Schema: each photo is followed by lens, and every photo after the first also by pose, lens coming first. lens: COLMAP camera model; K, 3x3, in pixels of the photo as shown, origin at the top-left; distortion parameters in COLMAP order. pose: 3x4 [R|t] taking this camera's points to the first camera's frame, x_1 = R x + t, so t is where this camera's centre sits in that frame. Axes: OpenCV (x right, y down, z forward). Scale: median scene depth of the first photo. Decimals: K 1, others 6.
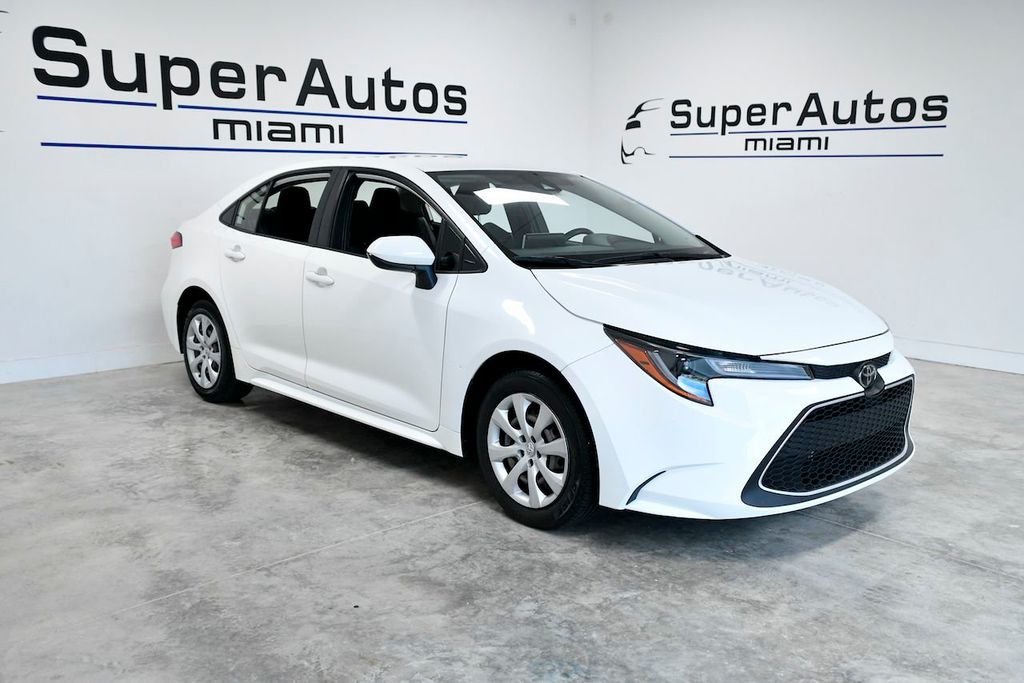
lens RADIAL K [[939.5, 0, 512.0], [0, 939.5, 341.5], [0, 0, 1]] dist [0.007427, 0.107371]
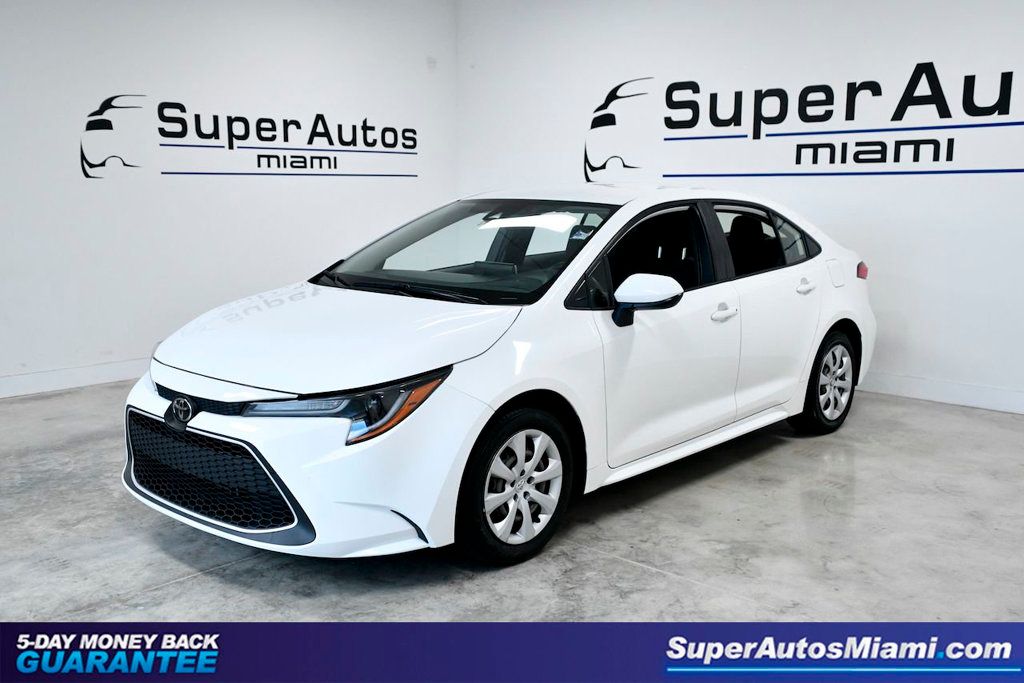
lens RADIAL K [[983.4, 0, 512.0], [0, 983.4, 341.5], [0, 0, 1]] dist [0.028771, 0.107861]
pose [[0.074591, 0.150799, -0.985746, 0.722424], [-0.175396, 0.975074, 0.135894, -0.119966], [0.981668, 0.162759, 0.099181, 0.625445]]
